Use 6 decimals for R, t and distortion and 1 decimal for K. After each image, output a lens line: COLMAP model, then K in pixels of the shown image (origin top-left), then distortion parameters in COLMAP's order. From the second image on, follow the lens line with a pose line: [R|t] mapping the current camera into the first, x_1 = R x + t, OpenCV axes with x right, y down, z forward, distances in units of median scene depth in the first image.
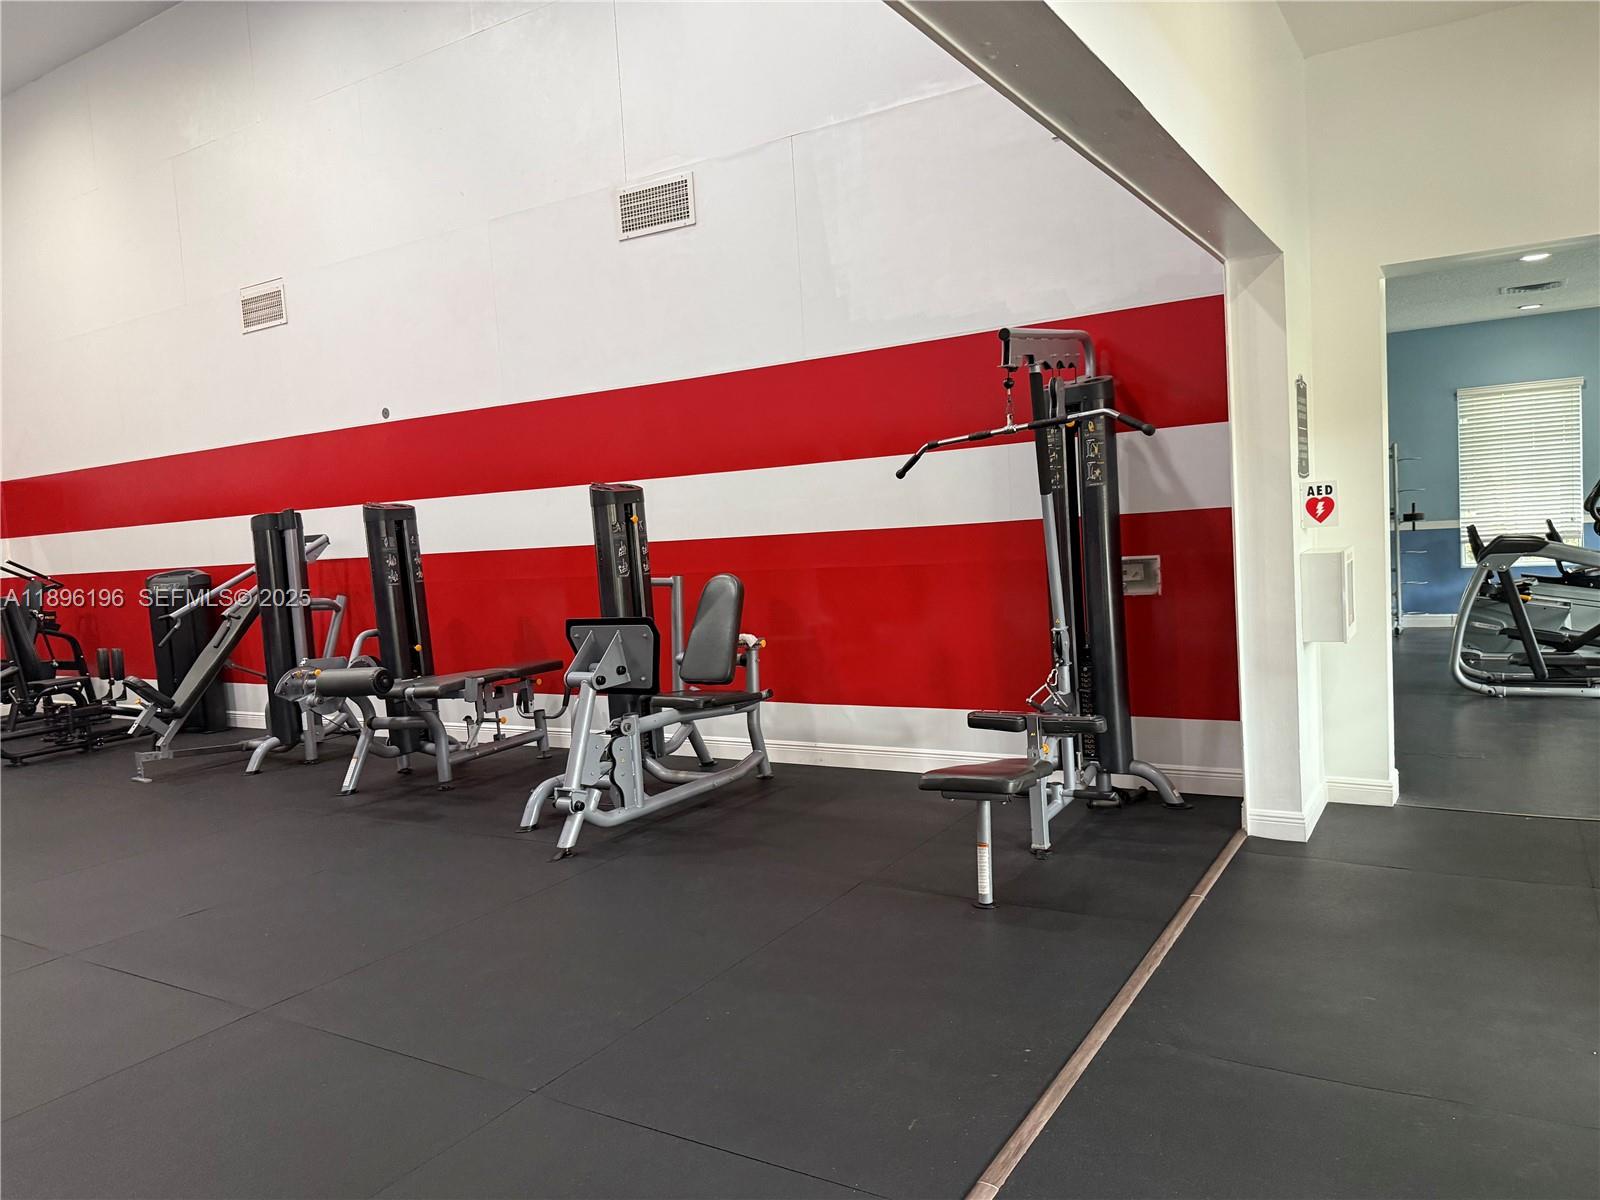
lens RADIAL K [[1100.9, 0, 800.0], [0, 1100.9, 600.0], [0, 0, 1]] dist [0.111178, -0.177100]
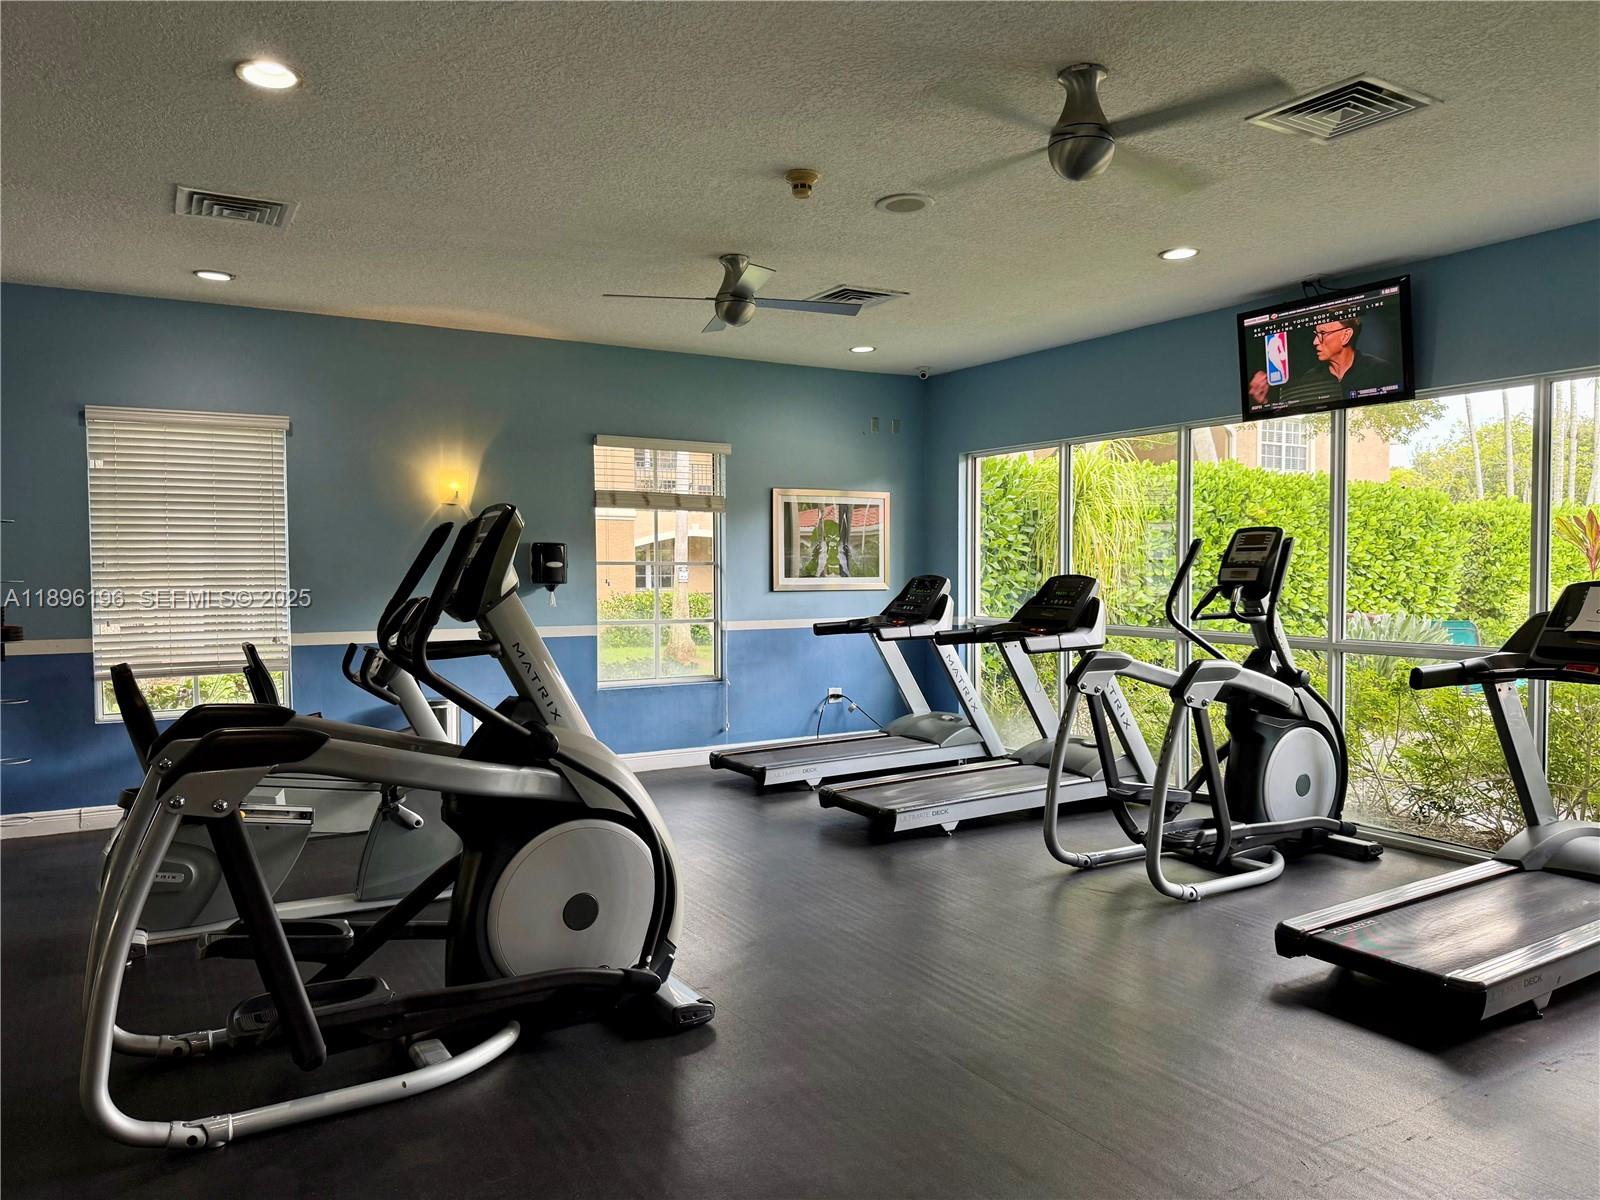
lens RADIAL K [[1100.9, 0, 800.0], [0, 1100.9, 600.0], [0, 0, 1]] dist [0.111178, -0.177100]
pose [[0.452854, 0.024512, 0.891248, 0.254125], [0.047941, 0.997506, -0.051793, -0.045065], [-0.890295, 0.066182, 0.450549, 0.437485]]
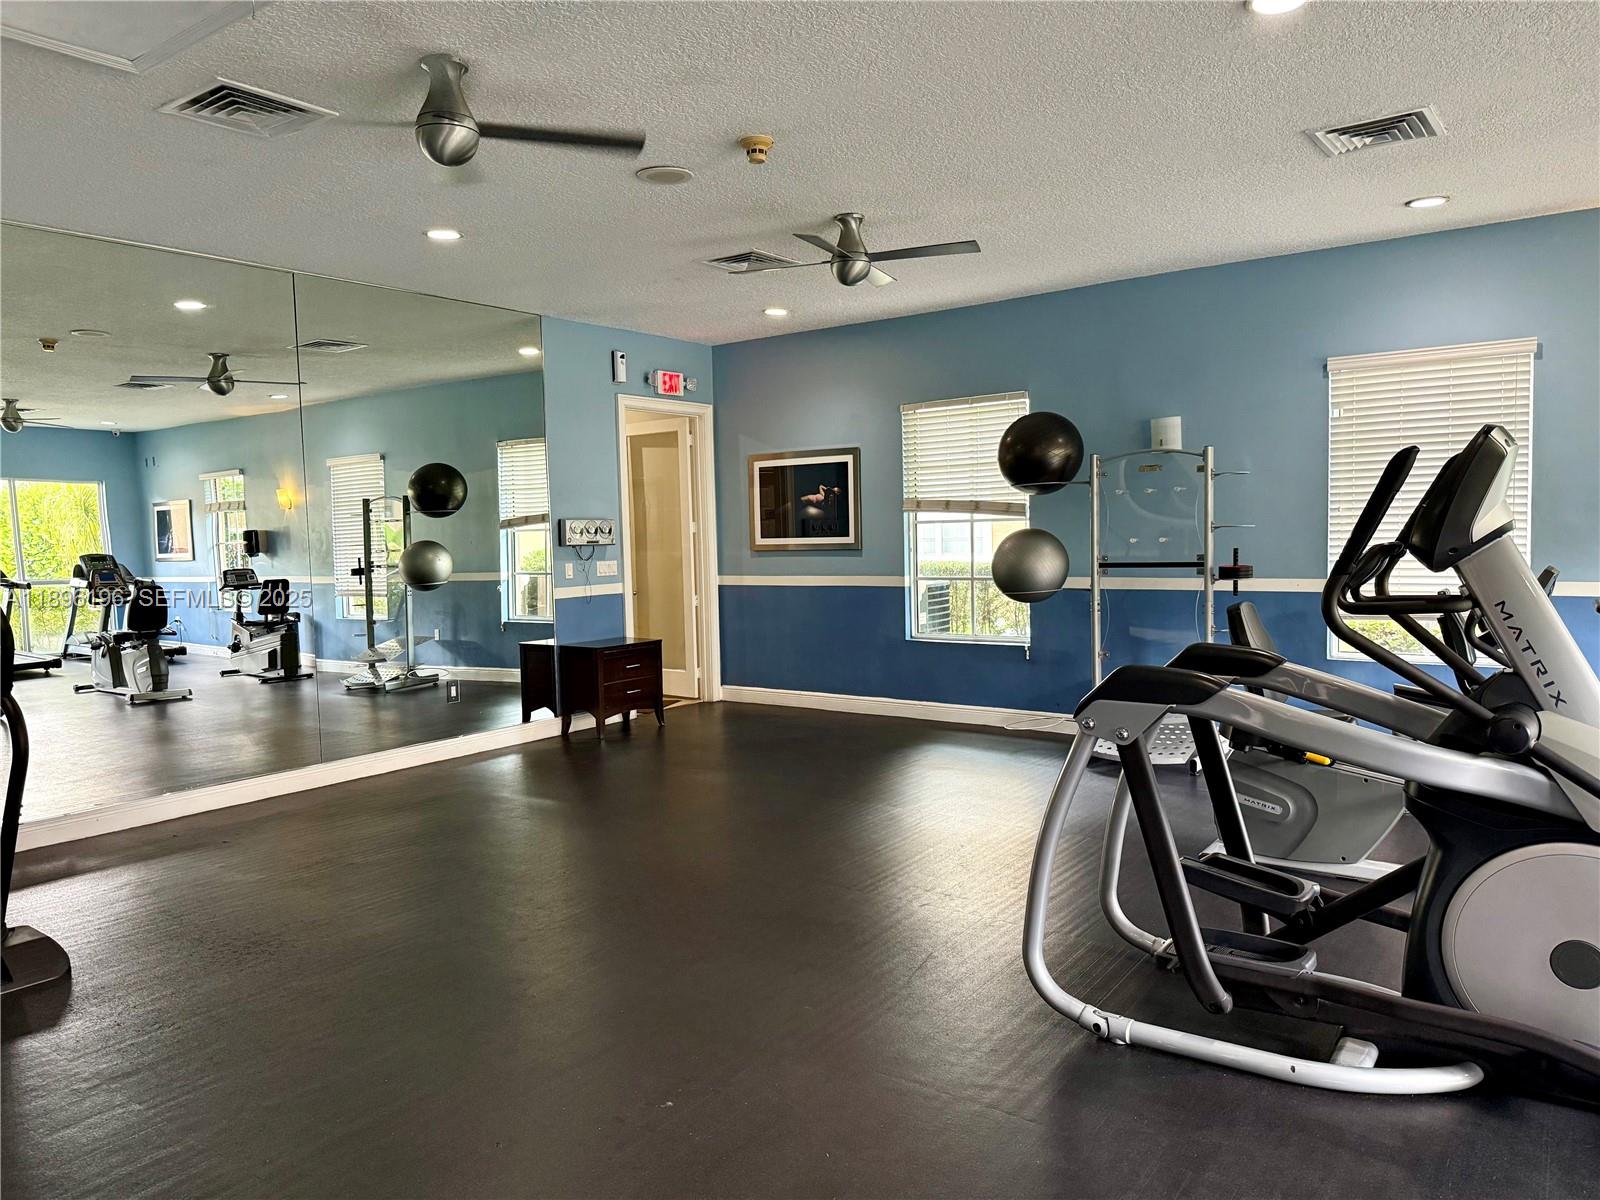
lens RADIAL K [[1100.9, 0, 800.0], [0, 1100.9, 600.0], [0, 0, 1]] dist [0.111178, -0.177100]
pose [[0.996532, 0.035053, -0.075469, 0.360585], [-0.035828, 0.999318, -0.008939, -0.045459], [0.075104, 0.011612, 0.997108, 0.392822]]
